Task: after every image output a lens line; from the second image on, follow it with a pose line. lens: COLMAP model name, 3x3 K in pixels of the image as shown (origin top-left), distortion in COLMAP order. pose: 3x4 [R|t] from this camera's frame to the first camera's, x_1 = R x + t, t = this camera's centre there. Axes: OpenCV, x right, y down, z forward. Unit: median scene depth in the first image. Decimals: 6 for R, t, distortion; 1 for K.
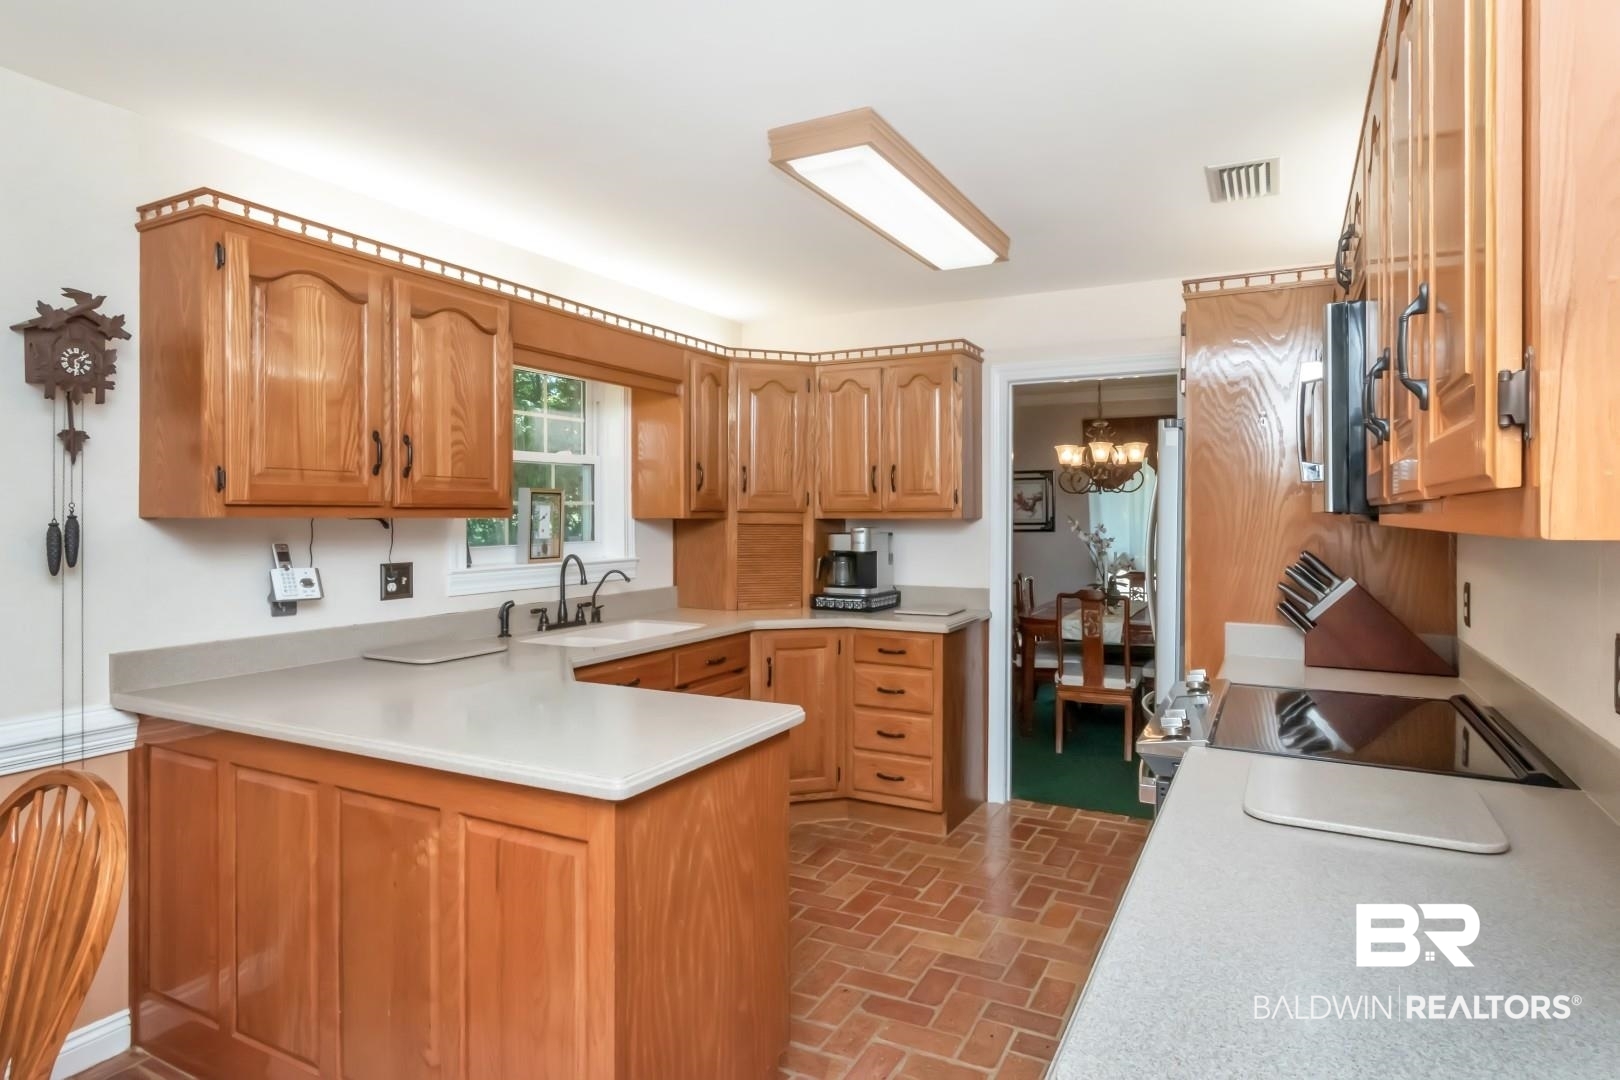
lens RADIAL K [[913.4, 0, 792.0], [0, 913.4, 517.4], [0, 0, 1]] dist [-0.008487, -0.000894]
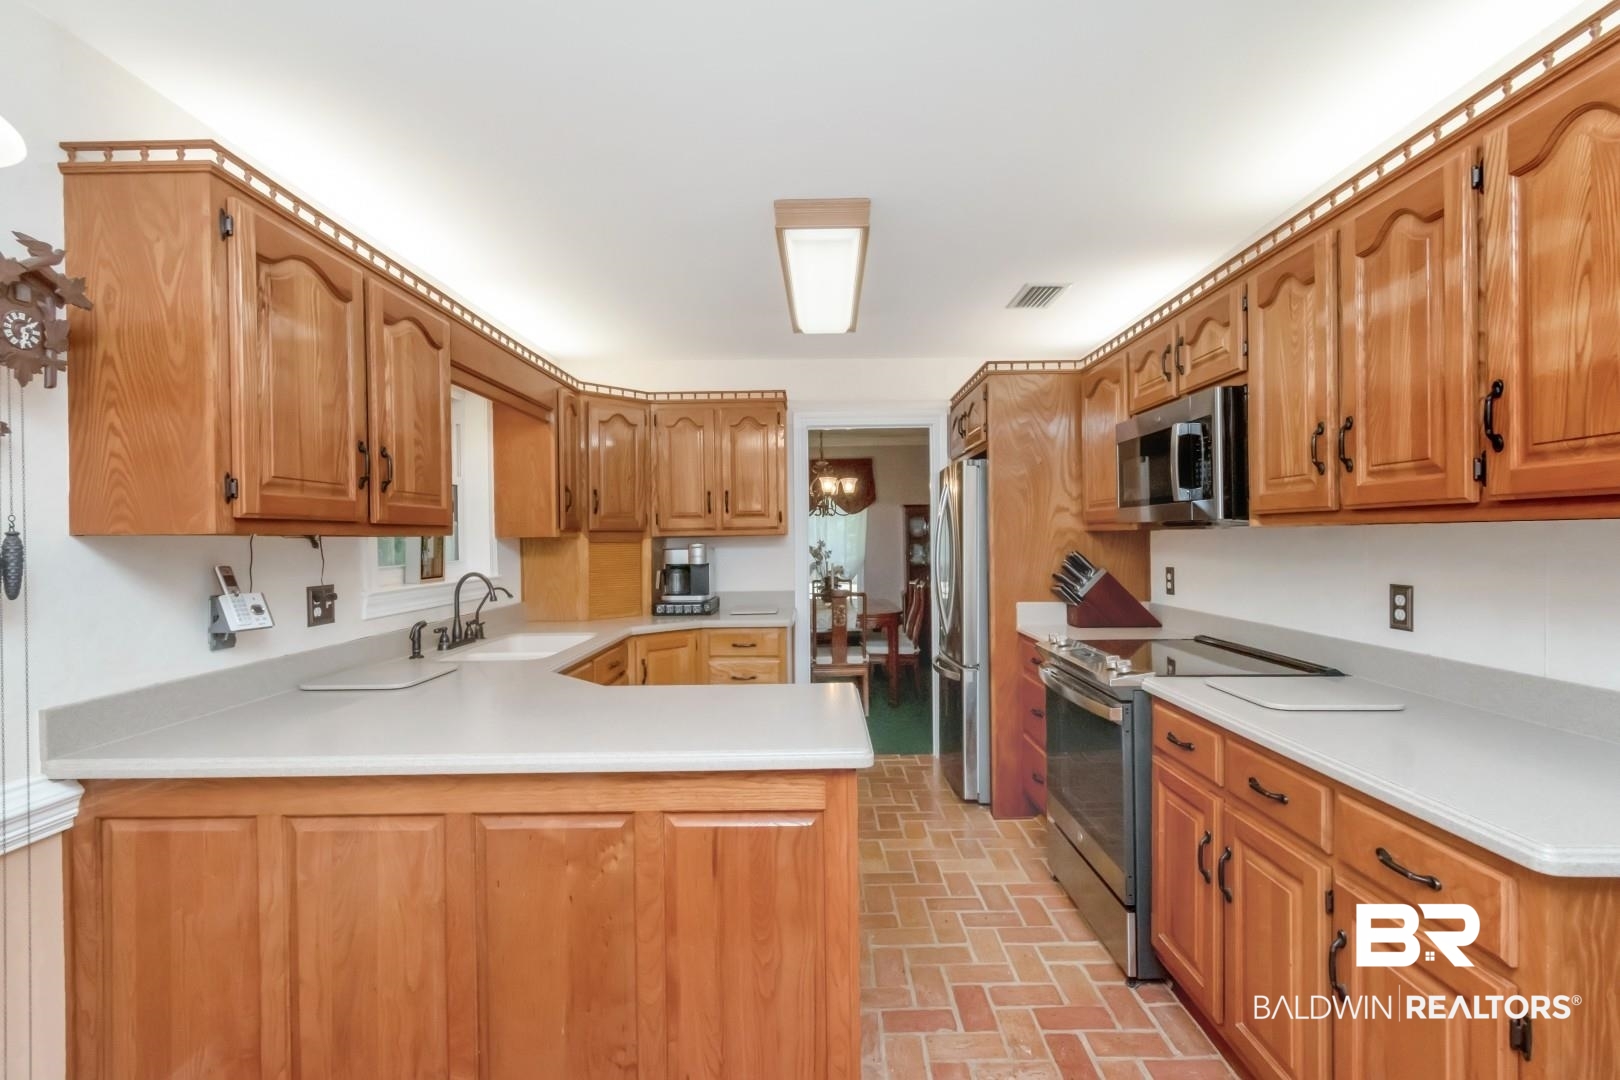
lens RADIAL K [[762.0, 0, 807.7], [0, 762.0, 540.7], [0, 0, 1]] dist [-0.008315, 0.001052]
pose [[0.882961, -0.014378, 0.469227, -0.365810], [0.015060, 0.999884, 0.002298, 0.010340], [-0.469205, 0.005037, 0.883075, 0.092269]]
